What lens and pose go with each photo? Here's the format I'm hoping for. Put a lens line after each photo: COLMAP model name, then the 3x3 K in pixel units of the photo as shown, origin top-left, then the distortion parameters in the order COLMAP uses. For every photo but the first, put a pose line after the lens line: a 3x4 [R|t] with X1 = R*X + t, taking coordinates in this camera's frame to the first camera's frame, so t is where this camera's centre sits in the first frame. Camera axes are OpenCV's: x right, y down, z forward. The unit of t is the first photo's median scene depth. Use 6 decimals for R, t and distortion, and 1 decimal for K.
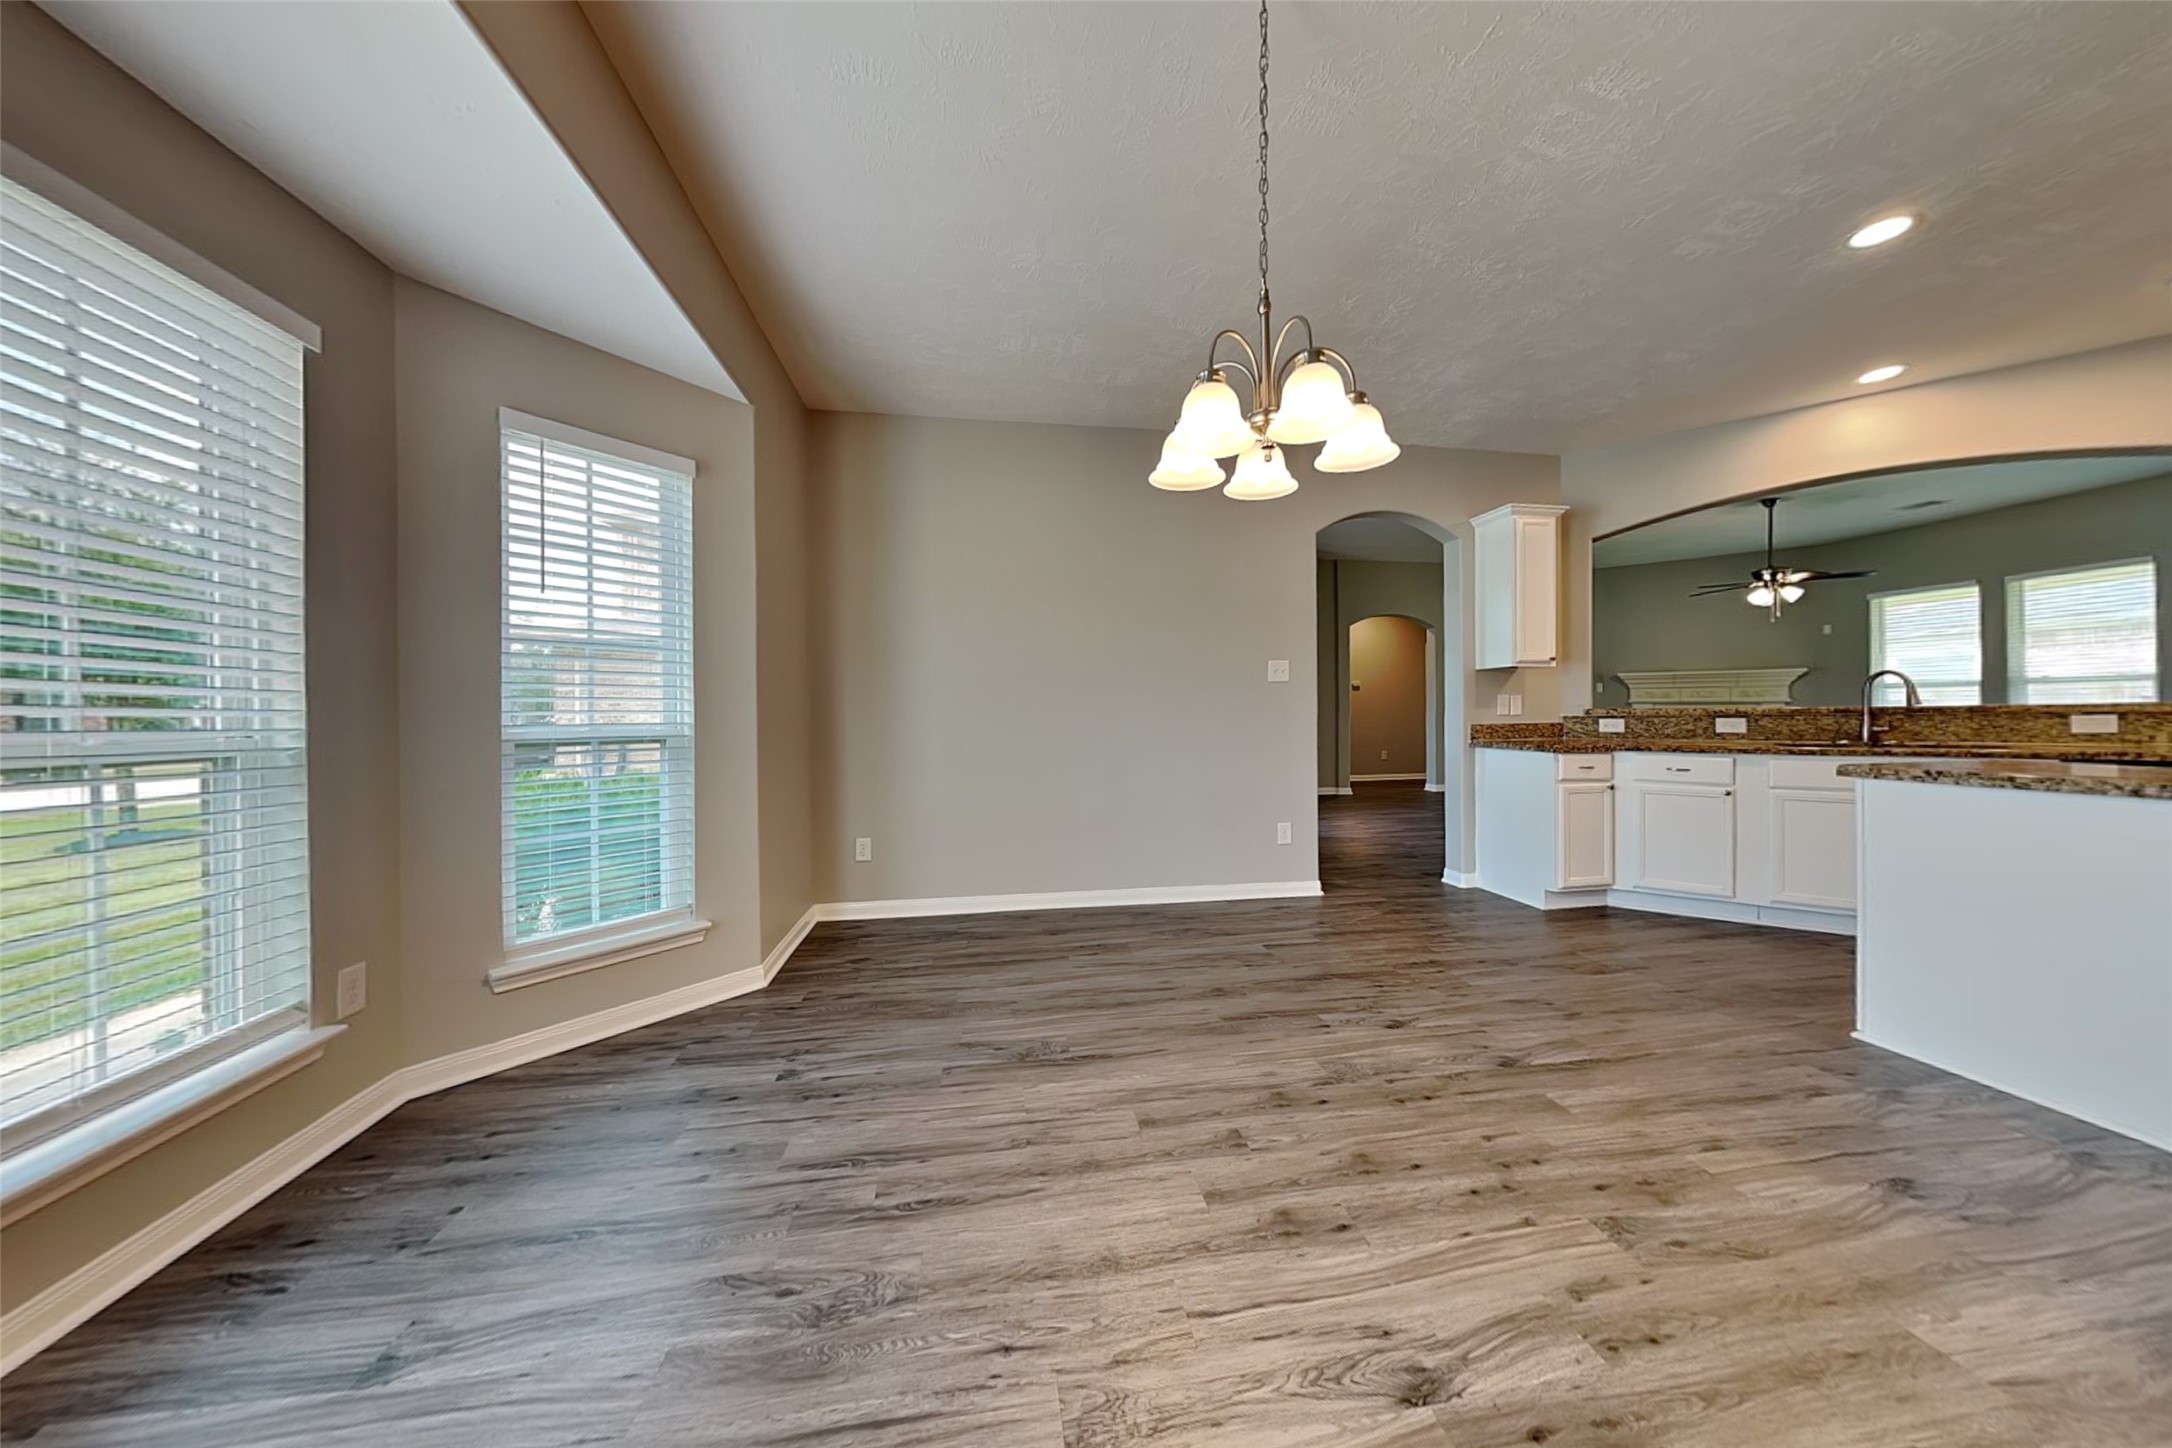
lens RADIAL K [[758.9, 0, 1092.0], [0, 758.9, 723.5], [0, 0, 1]] dist [-0.001211, 0.000091]
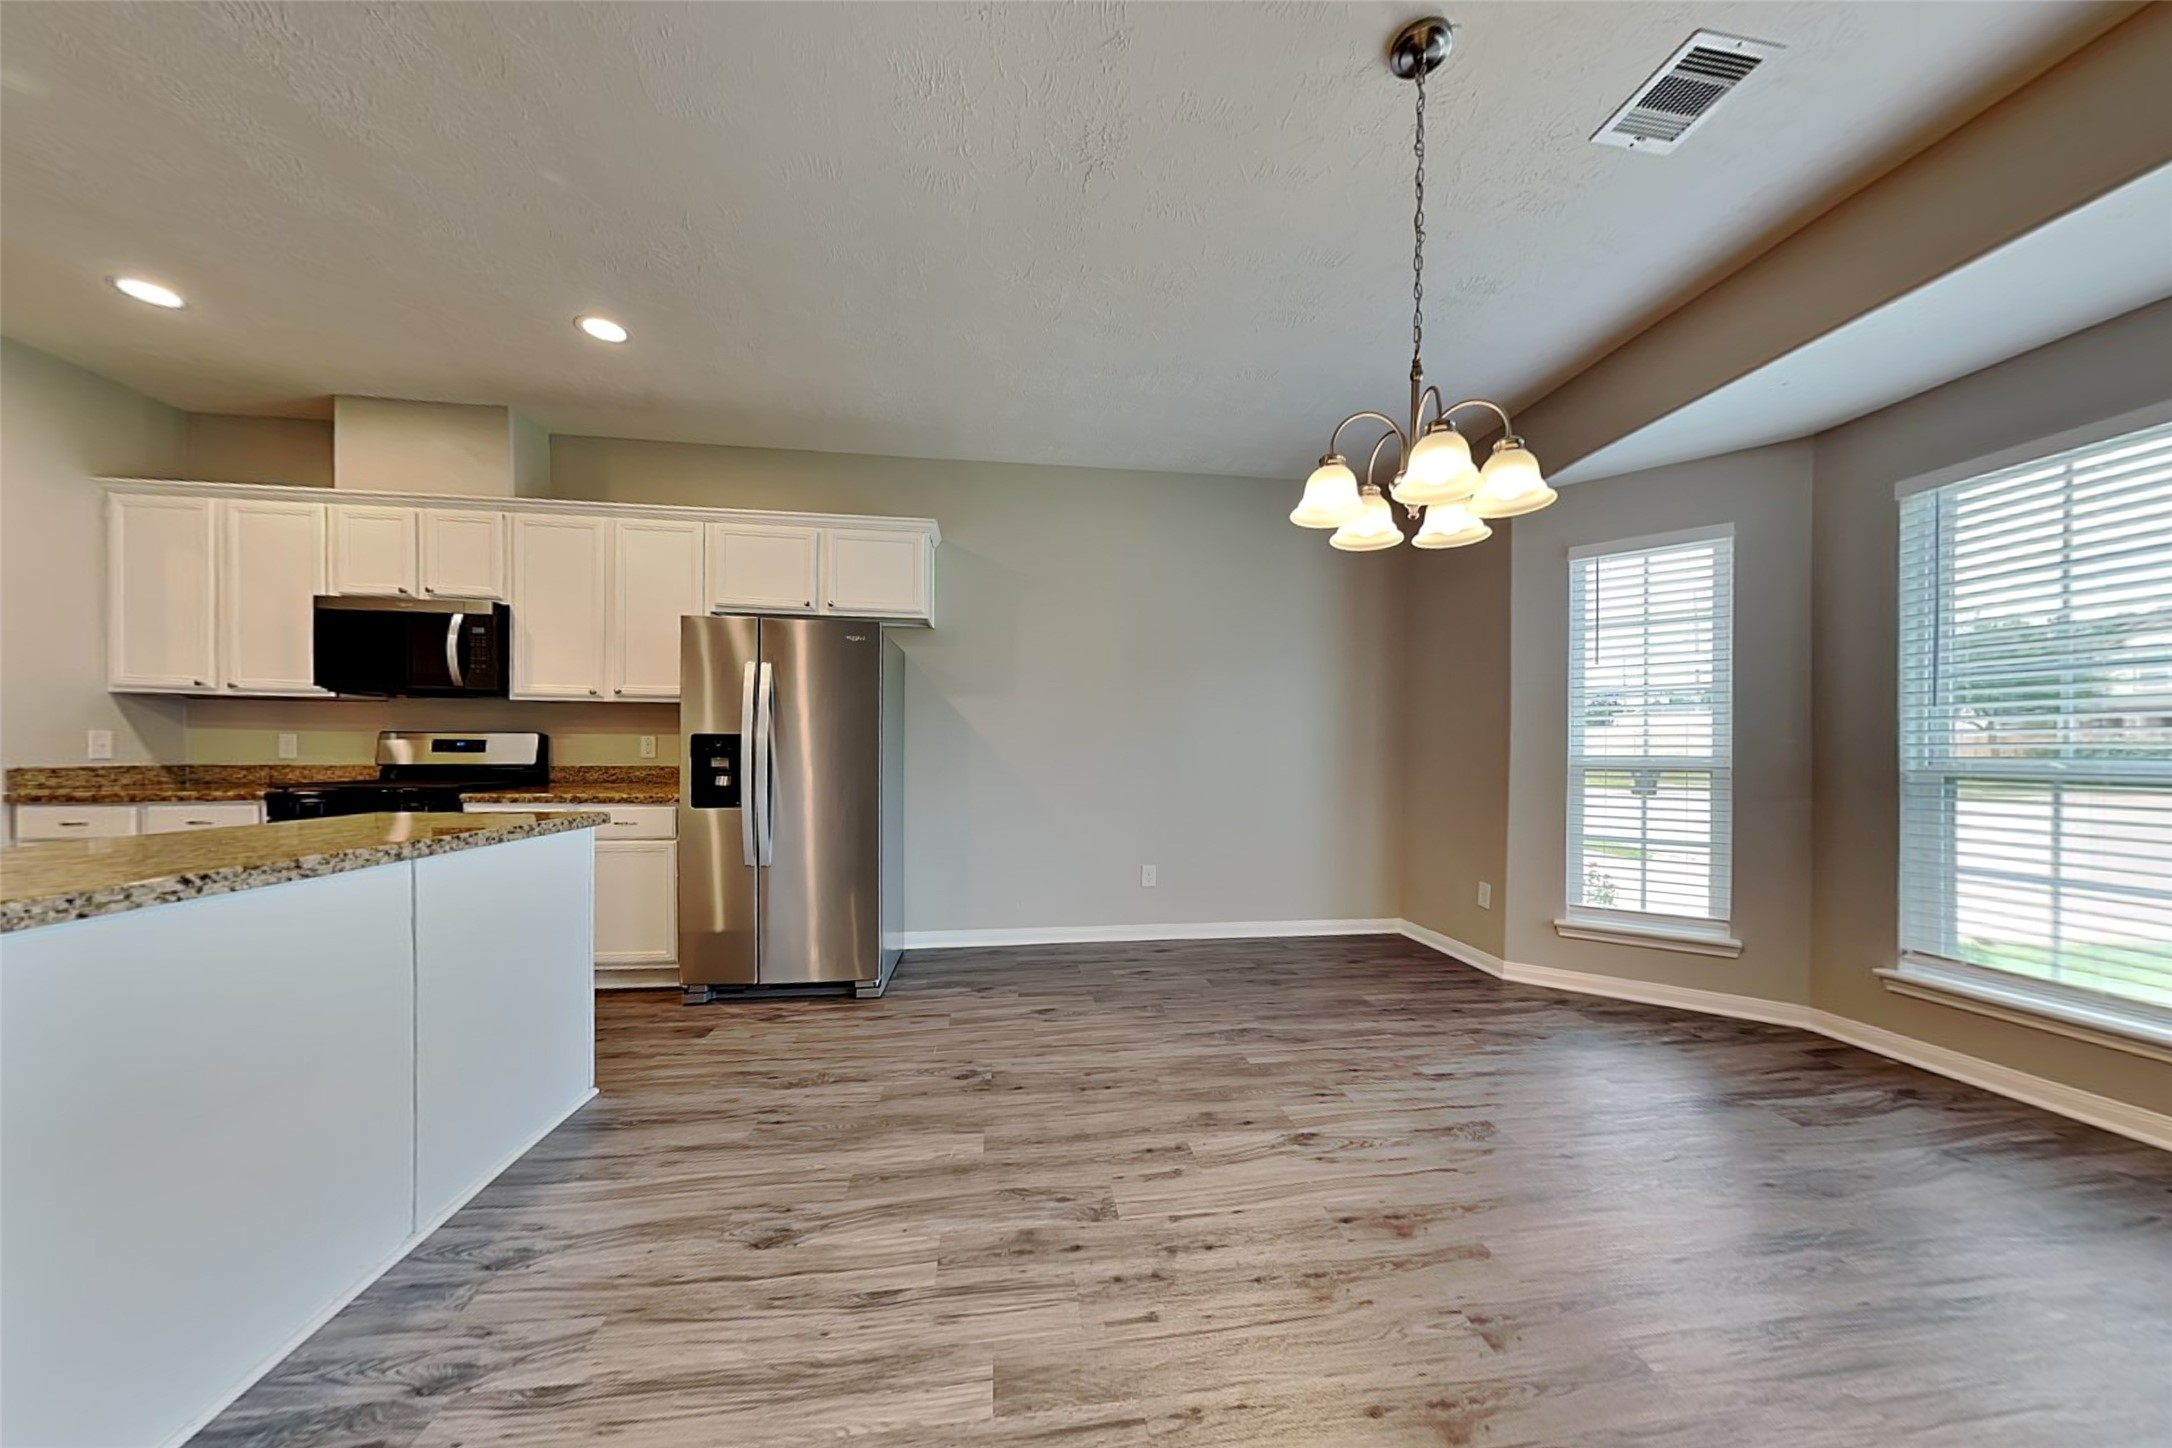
lens RADIAL K [[758.9, 0, 1098.2], [0, 758.9, 742.7], [0, 0, 1]] dist [-0.001211, 0.000091]
pose [[-0.999846, 0.010501, 0.014042, 0.597853], [0.010543, 0.999940, 0.002938, -0.029893], [-0.014010, 0.003086, -0.999897, 1.882605]]
